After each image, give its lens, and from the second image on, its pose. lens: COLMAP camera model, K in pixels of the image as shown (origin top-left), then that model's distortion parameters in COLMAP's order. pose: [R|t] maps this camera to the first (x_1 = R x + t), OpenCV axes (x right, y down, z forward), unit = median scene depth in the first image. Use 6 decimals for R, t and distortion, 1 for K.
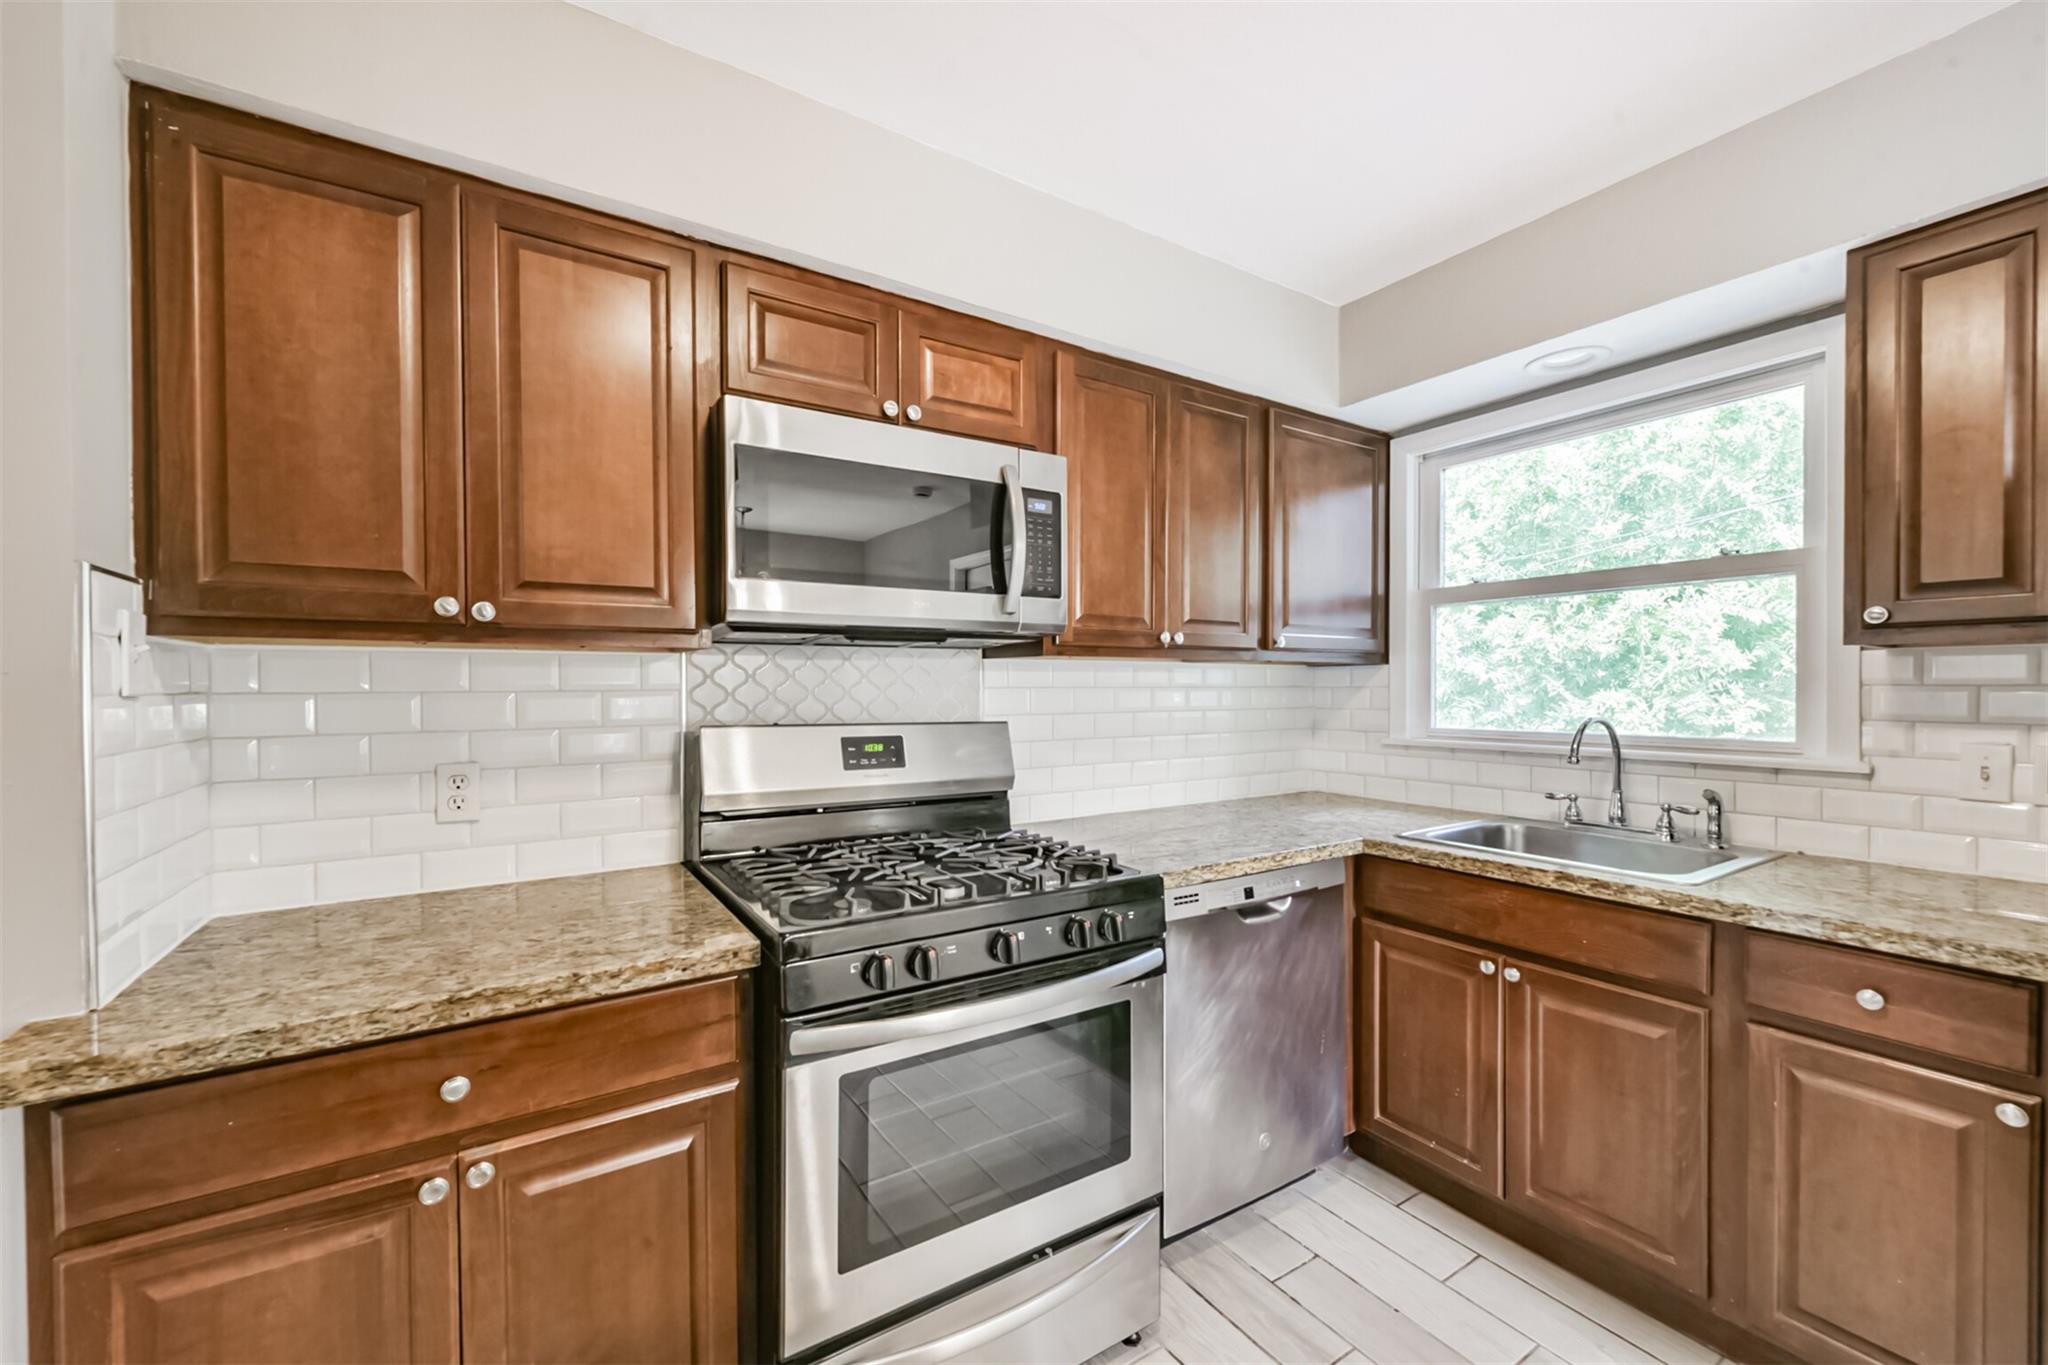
lens RADIAL K [[802.6, 0, 1019.2], [0, 802.6, 694.1], [0, 0, 1]] dist [0.004937, -0.002294]
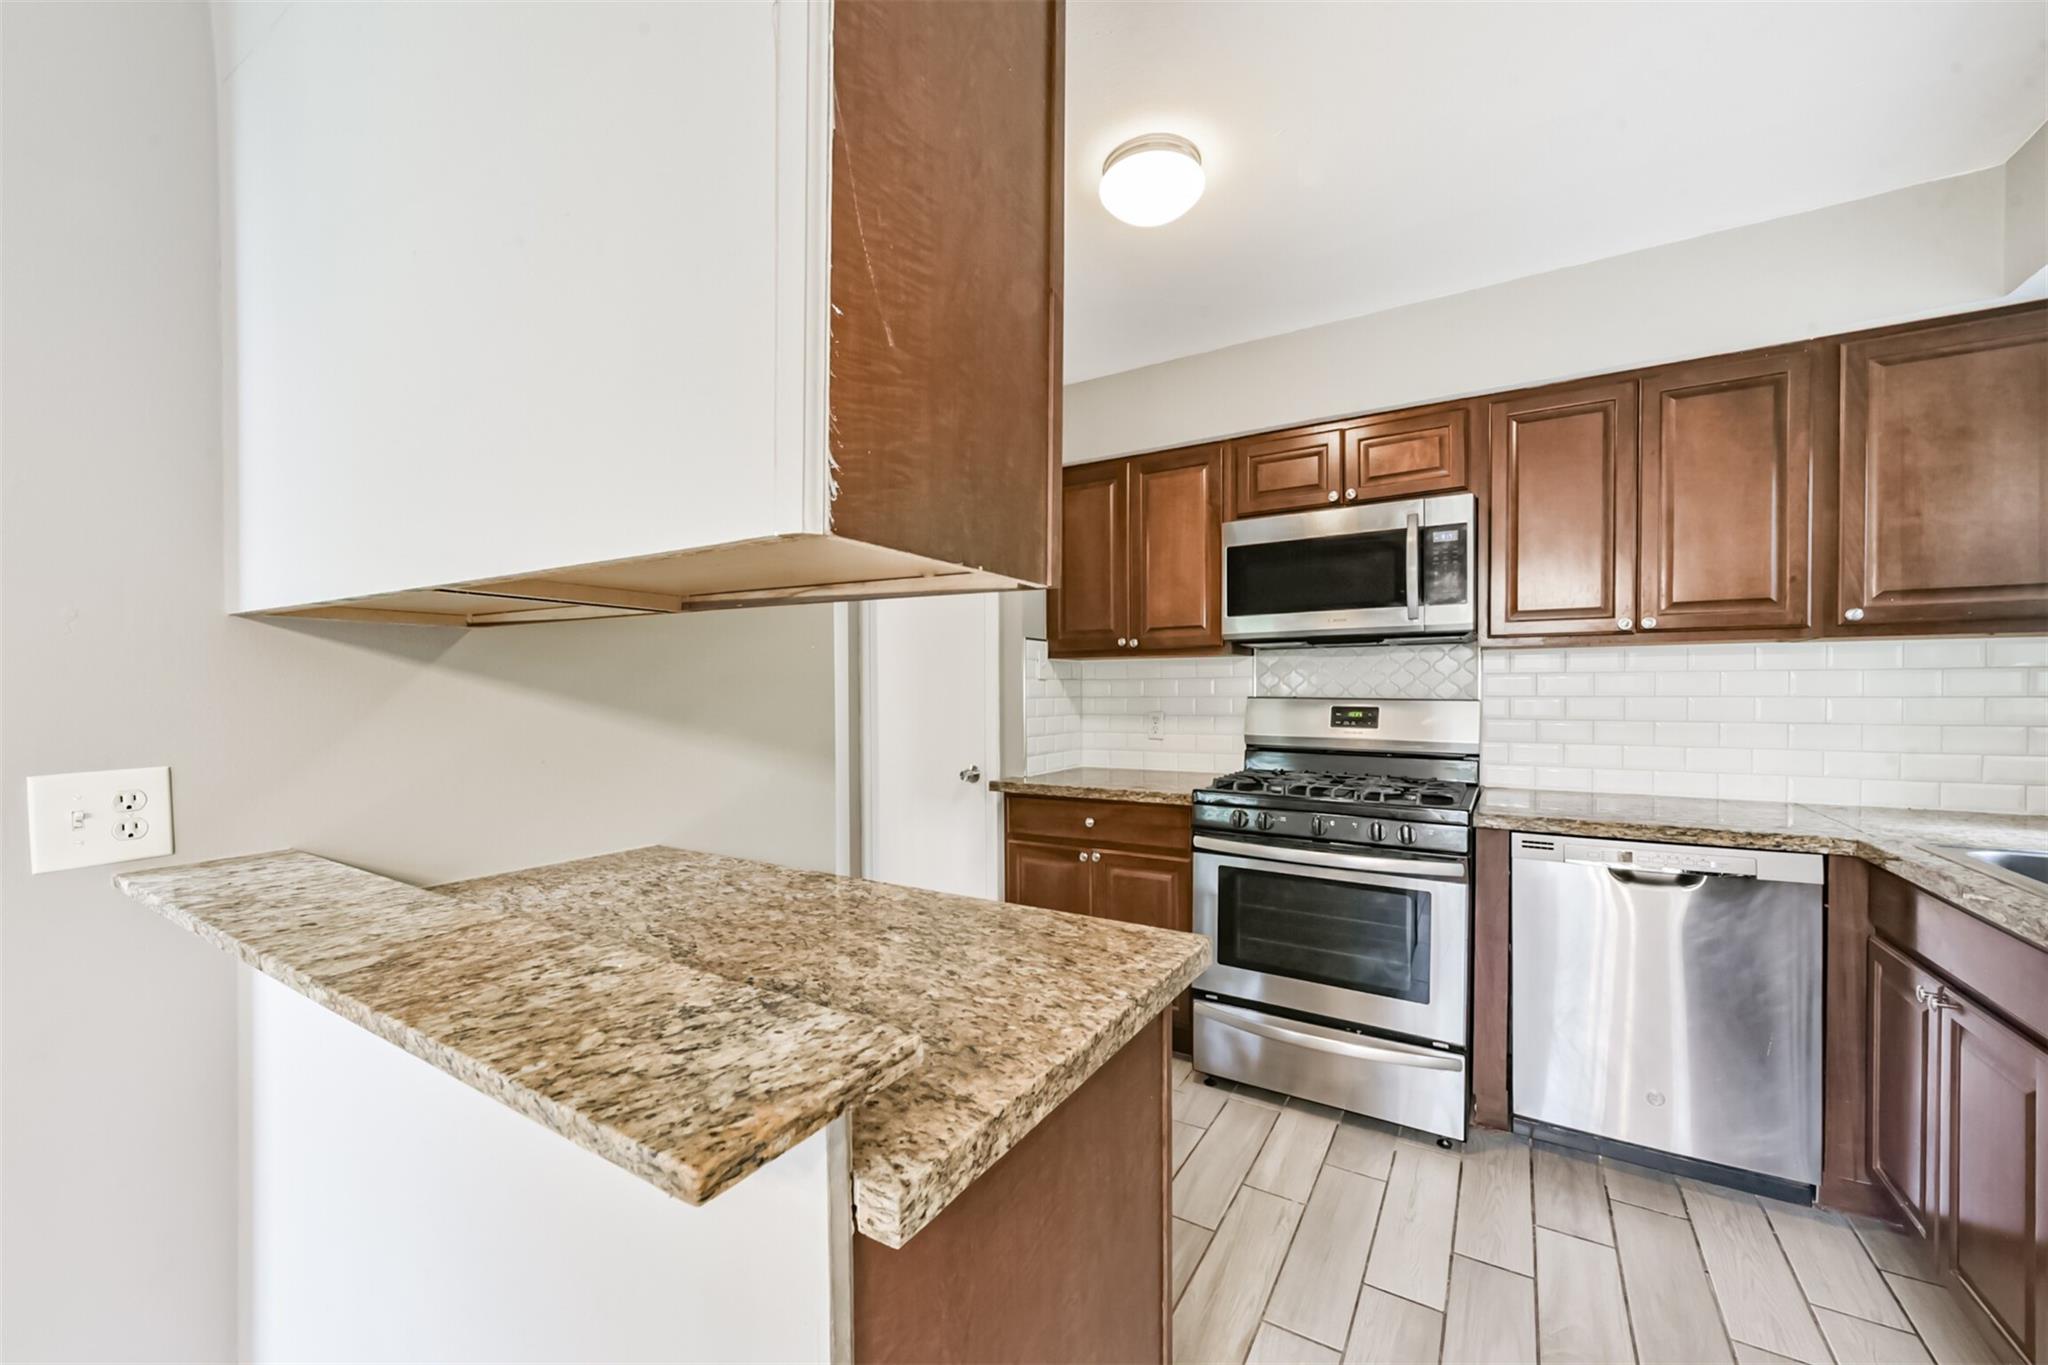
lens RADIAL K [[802.6, 0, 1019.5], [0, 802.6, 699.3], [0, 0, 1]] dist [0.004937, -0.002294]
pose [[0.431021, 0.014492, -0.902225, 0.936778], [-0.001632, 0.999882, 0.015281, 0.018153], [0.902340, -0.005114, 0.430994, -0.219366]]
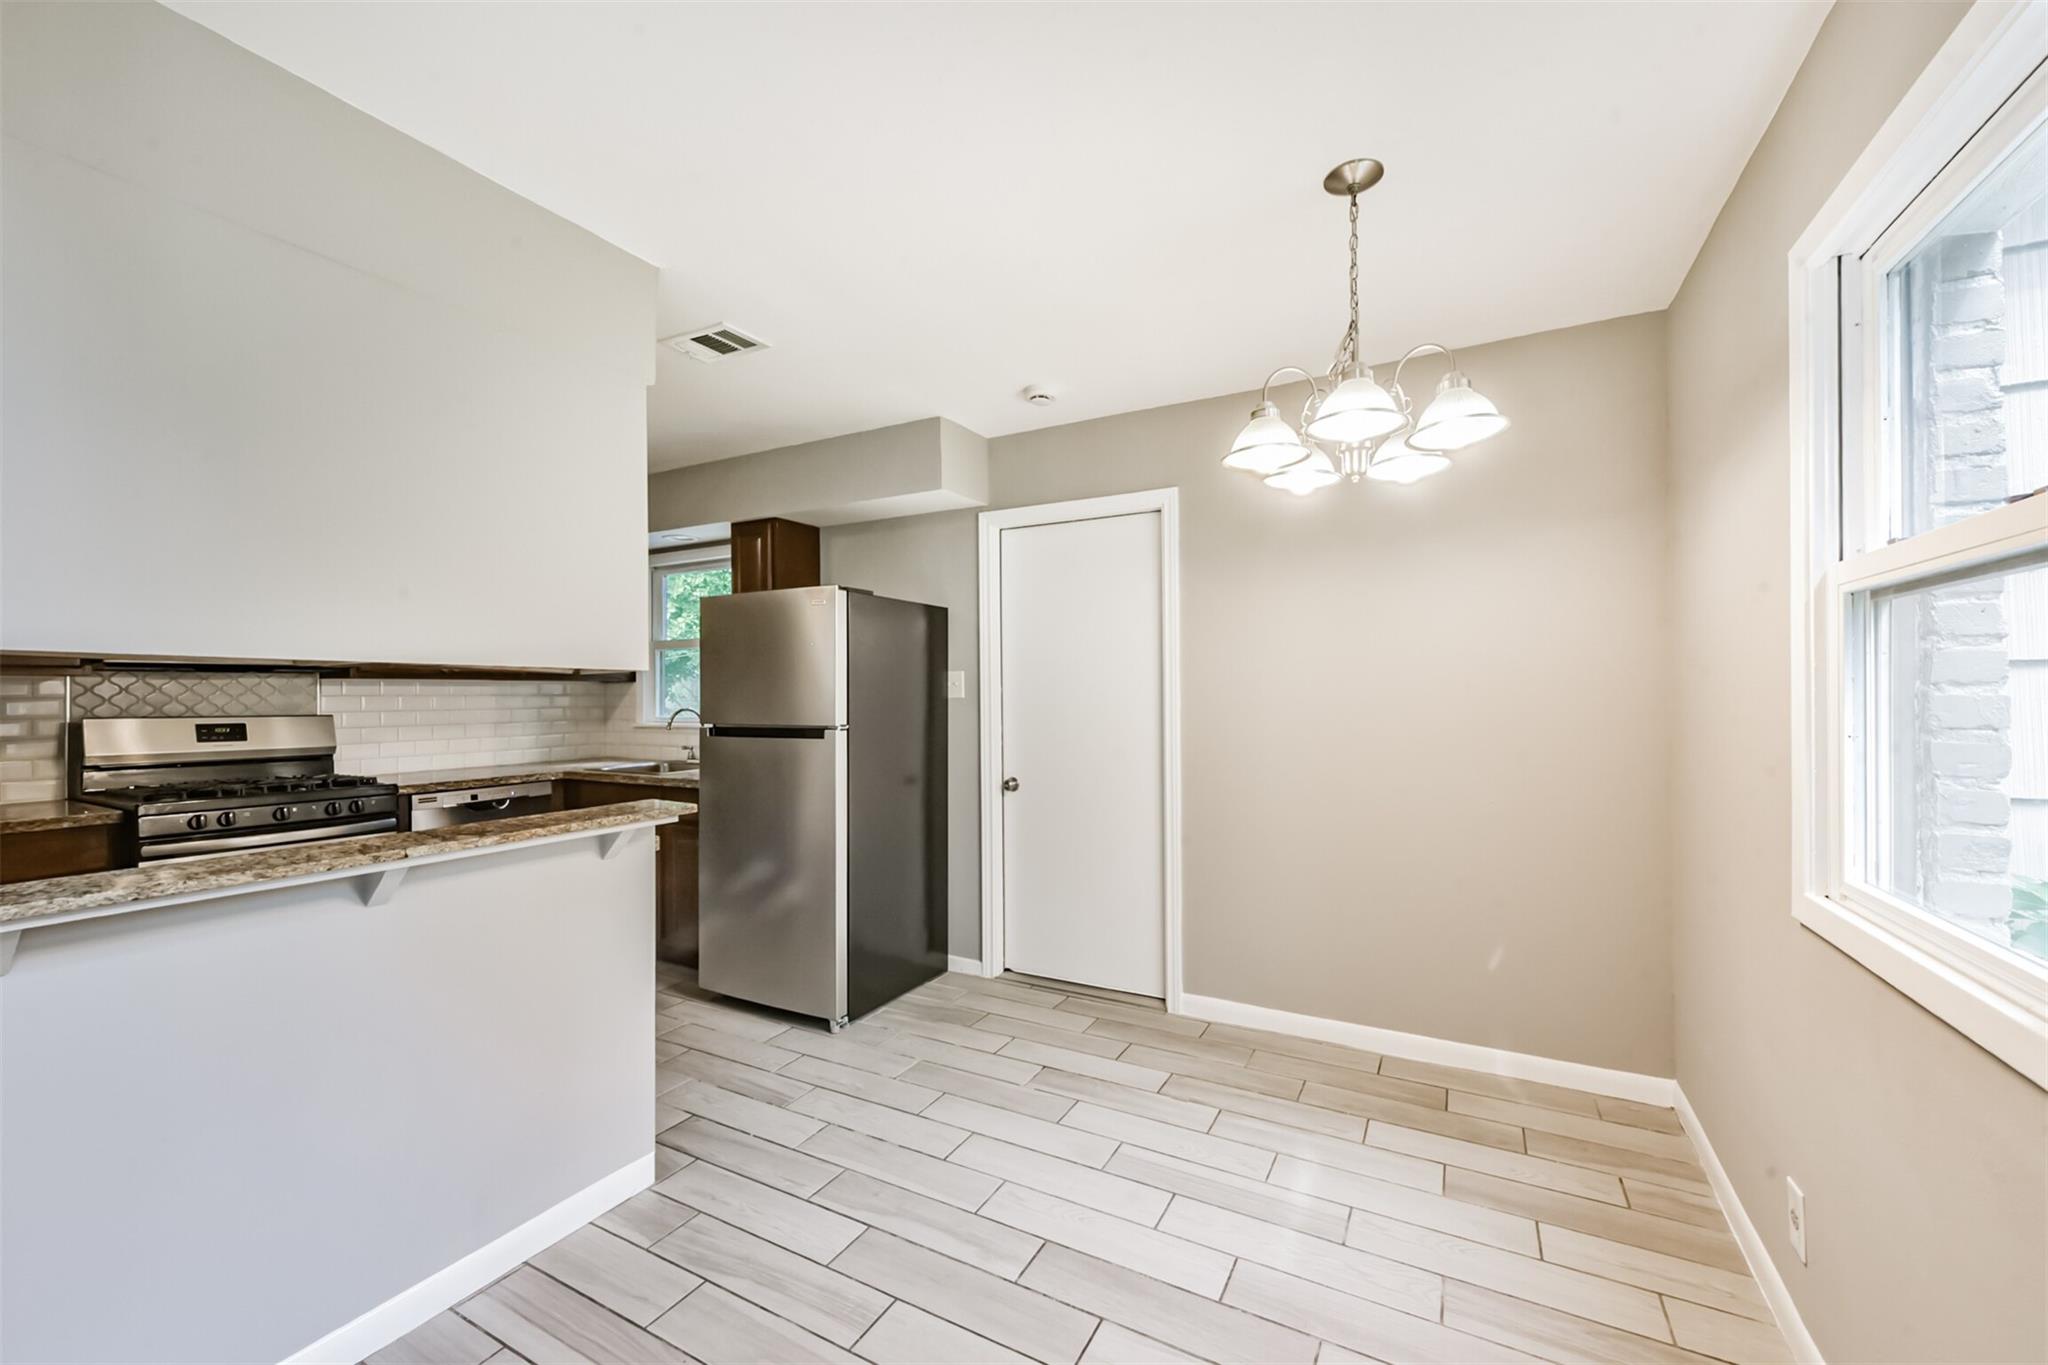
lens RADIAL K [[802.6, 0, 1007.1], [0, 802.6, 687.2], [0, 0, 1]] dist [0.004937, -0.002294]
pose [[0.881361, 0.001835, 0.472440, 0.521951], [0.005332, 0.999890, -0.013831, 0.006878], [-0.472414, 0.014709, 0.881254, -1.421171]]
